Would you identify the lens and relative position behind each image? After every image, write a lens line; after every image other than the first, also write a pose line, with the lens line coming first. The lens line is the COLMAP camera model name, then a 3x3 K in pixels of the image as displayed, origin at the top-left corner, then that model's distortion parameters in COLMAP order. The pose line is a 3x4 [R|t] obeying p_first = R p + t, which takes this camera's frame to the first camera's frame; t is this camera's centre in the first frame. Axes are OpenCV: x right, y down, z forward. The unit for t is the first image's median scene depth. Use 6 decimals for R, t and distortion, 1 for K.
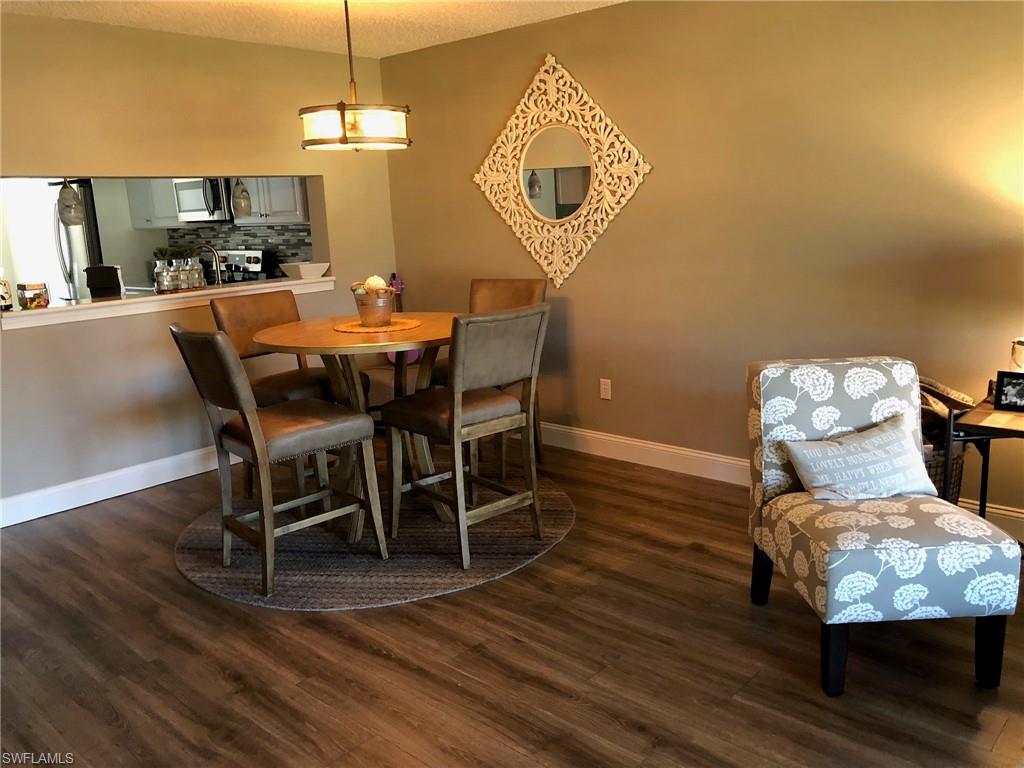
lens RADIAL K [[837.7, 0, 512.0], [0, 837.7, 384.0], [0, 0, 1]] dist [0.055647, -0.070005]
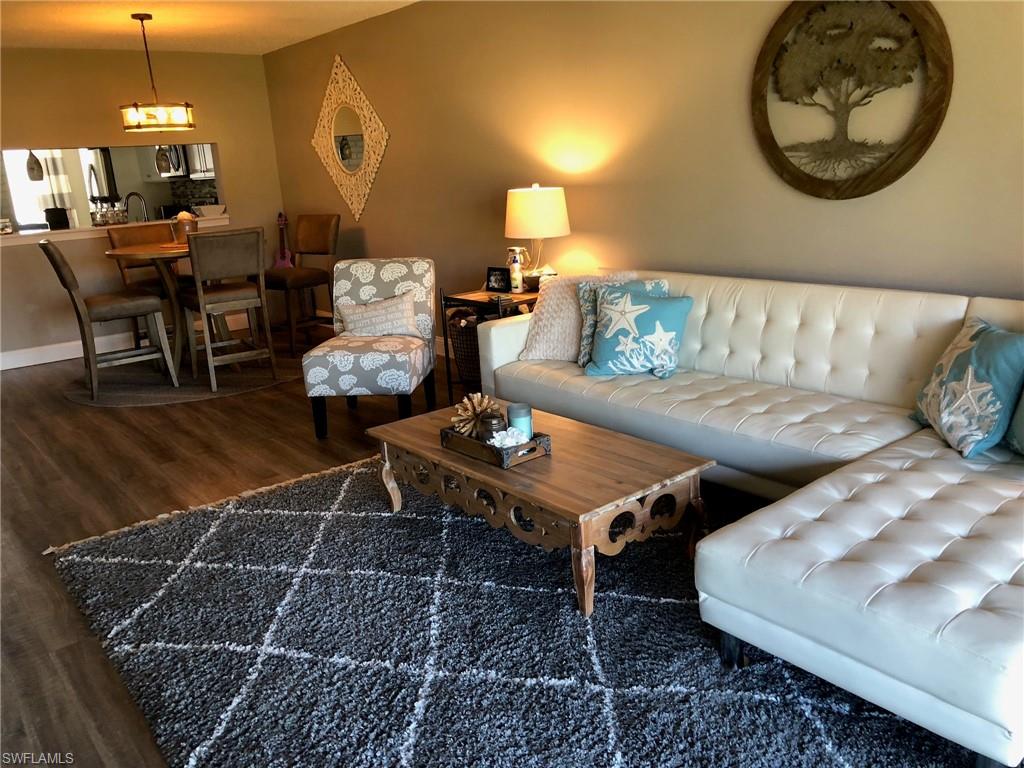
lens RADIAL K [[853.6, 0, 514.7], [0, 853.6, 376.1], [0, 0, 1]] dist [0.035895, -0.048094]
pose [[0.985901, 0.020277, -0.166098, 0.878967], [-0.011938, 0.998625, 0.051048, 0.107834], [0.166905, -0.048346, 0.984787, -0.595485]]
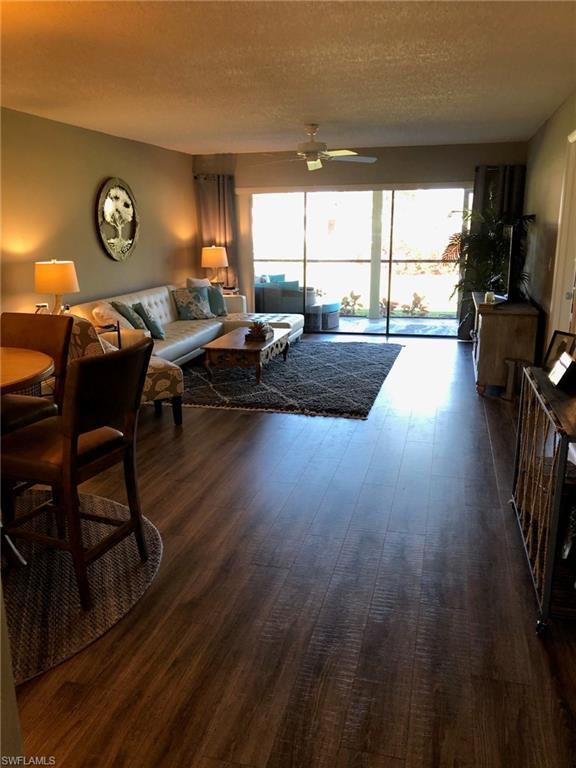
lens RADIAL K [[628.3, 0, 273.6], [0, 628.3, 374.9], [0, 0, 1]] dist [0.055647, -0.070005]
pose [[-0.441228, -0.174182, 0.880329, -1.171120], [0.210416, 0.933554, 0.290175, -0.227905], [-0.872378, 0.313268, -0.375259, 1.149789]]
